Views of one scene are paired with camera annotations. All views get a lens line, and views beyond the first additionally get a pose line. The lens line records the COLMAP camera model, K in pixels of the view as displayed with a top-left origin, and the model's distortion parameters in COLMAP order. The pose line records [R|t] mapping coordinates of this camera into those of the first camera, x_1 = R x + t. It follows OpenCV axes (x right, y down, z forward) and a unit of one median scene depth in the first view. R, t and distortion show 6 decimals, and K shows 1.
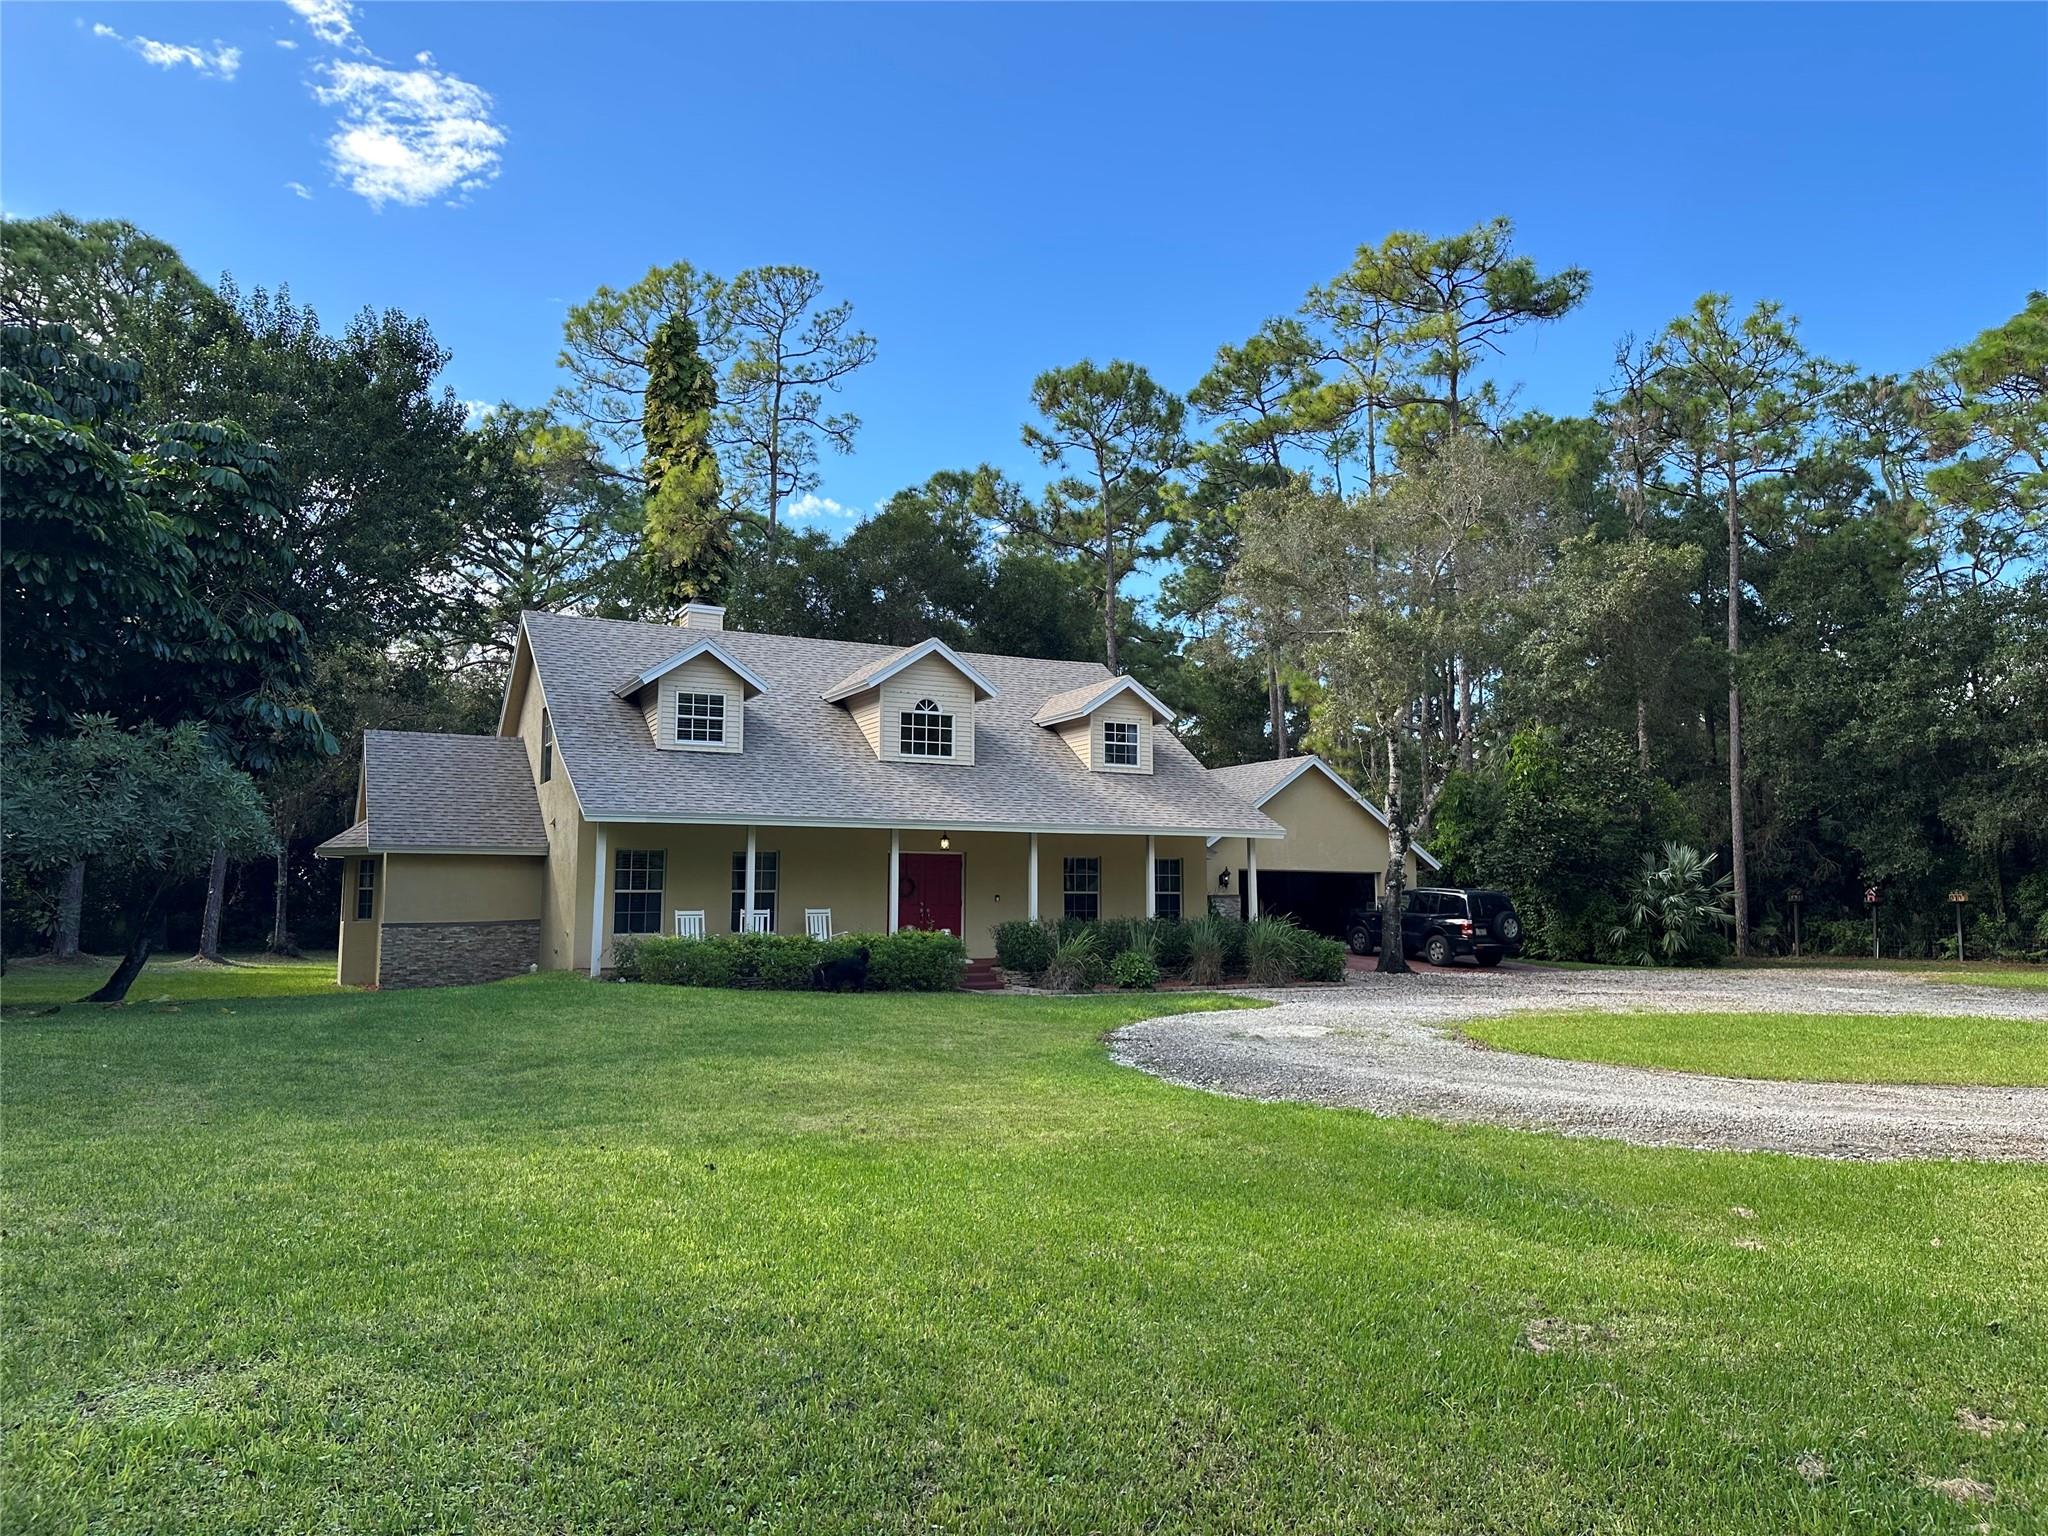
lens RADIAL K [[1421.8, 0, 1024.0], [0, 1421.8, 768.0], [0, 0, 1]] dist [0.093238, -0.172606]
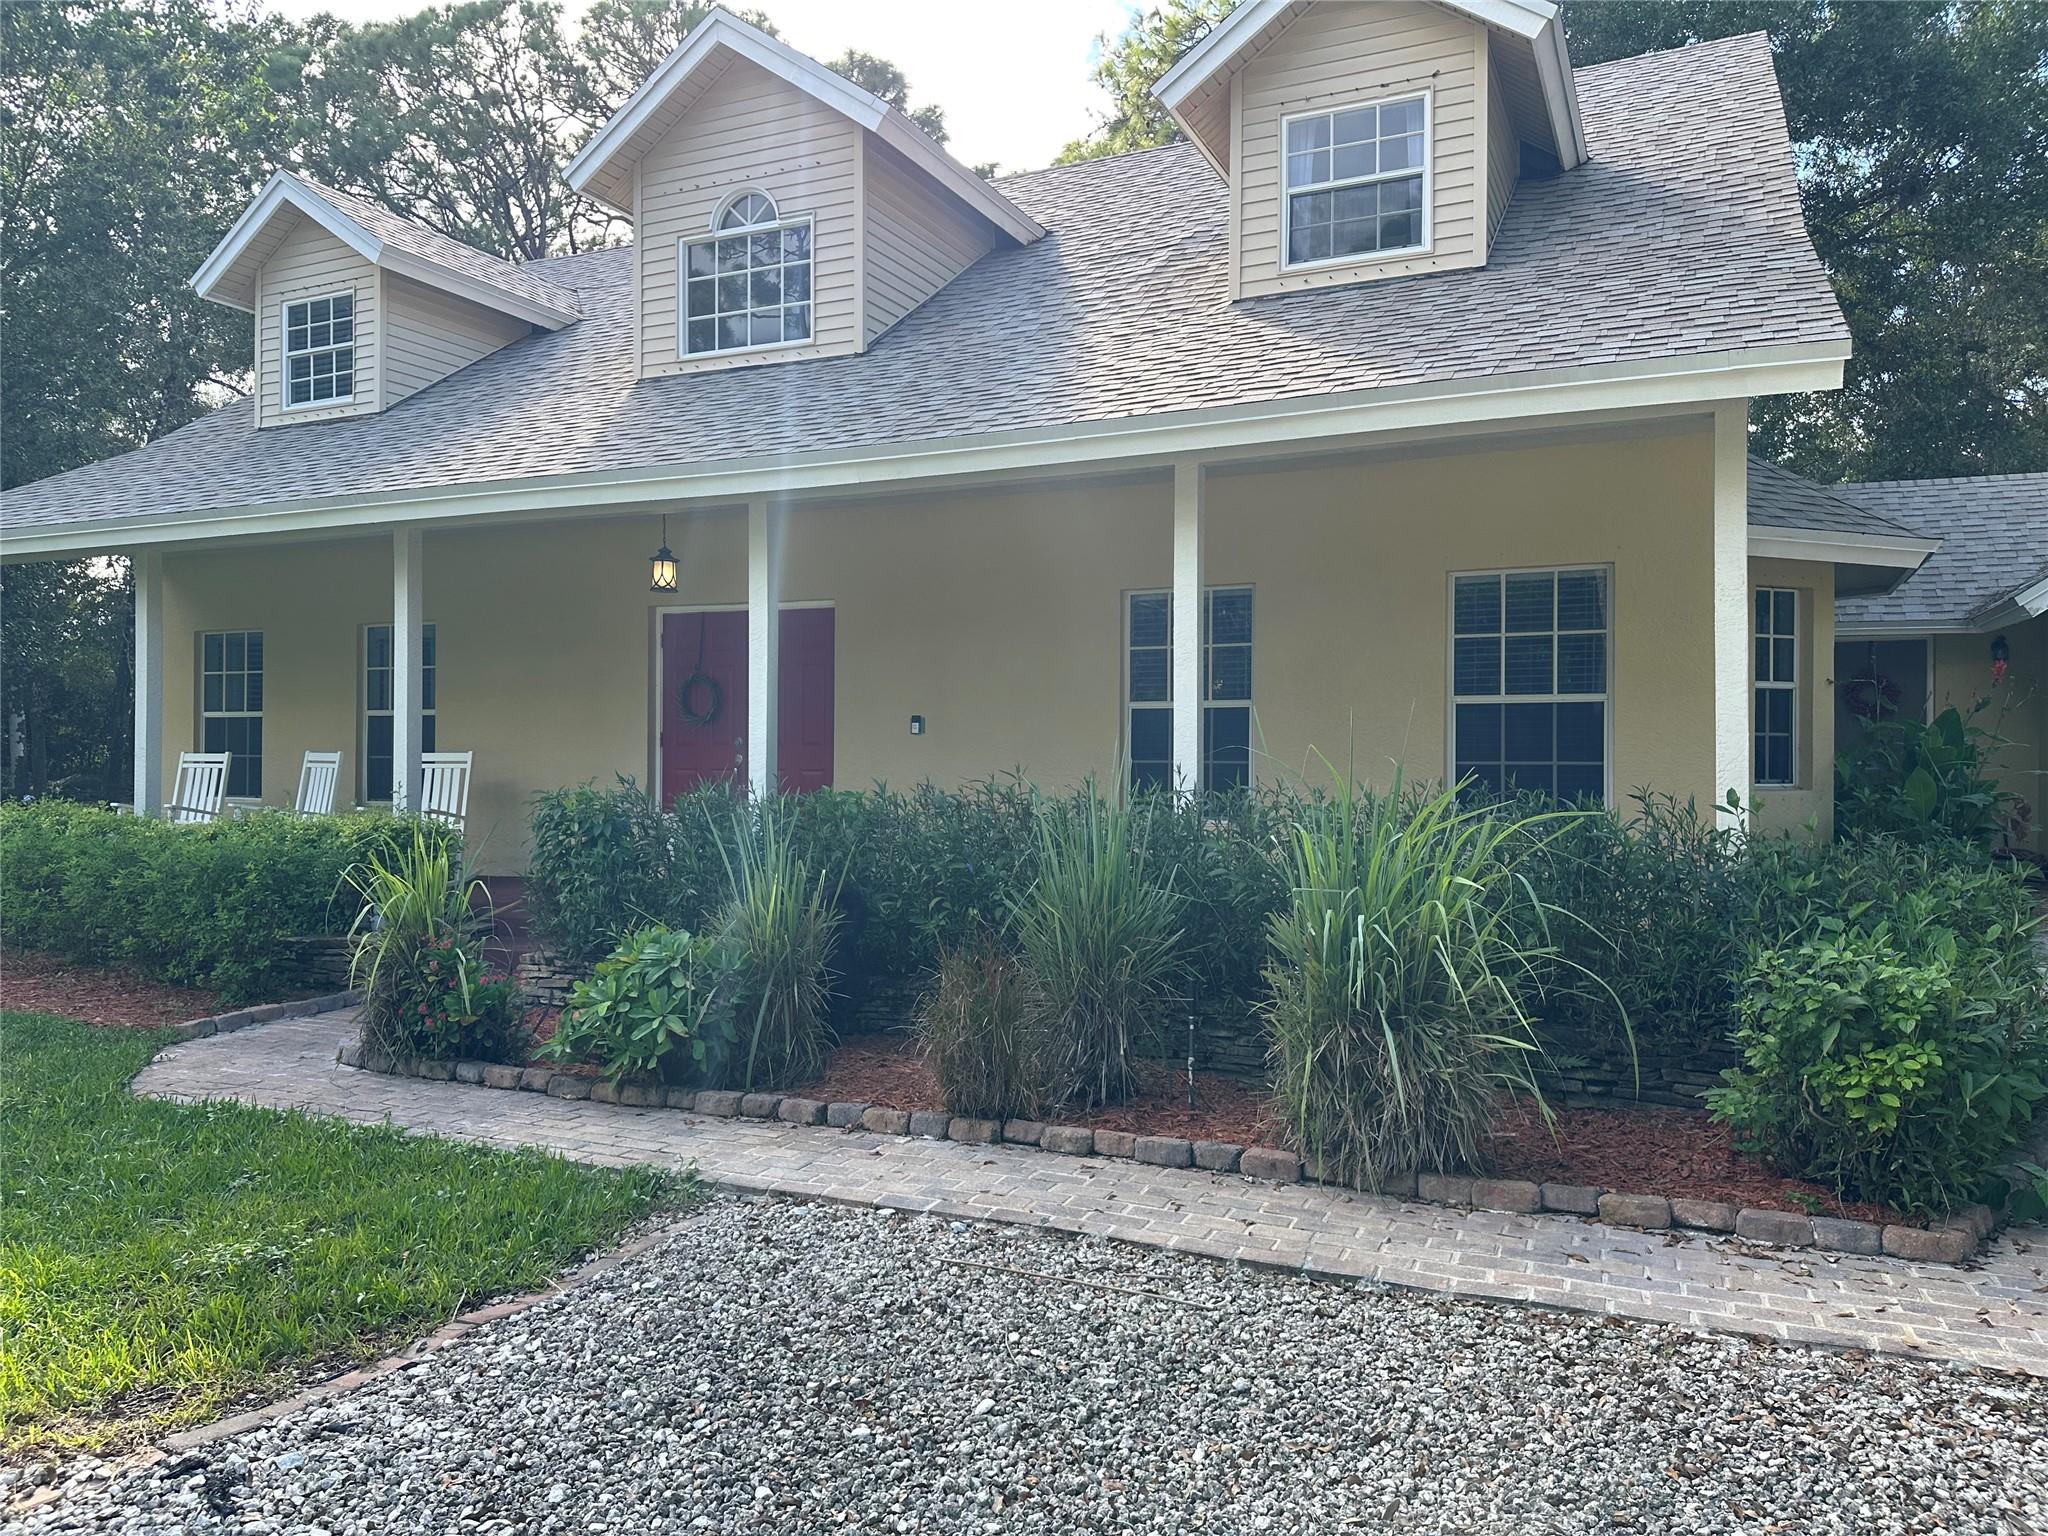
lens RADIAL K [[1421.8, 0, 1024.0], [0, 1421.8, 768.0], [0, 0, 1]] dist [0.093238, -0.172606]
pose [[0.581747, 0.030067, -0.812814, 0.281156], [0.076766, 0.992826, 0.091669, 0.071212], [0.809739, -0.115725, 0.575265, 0.827548]]
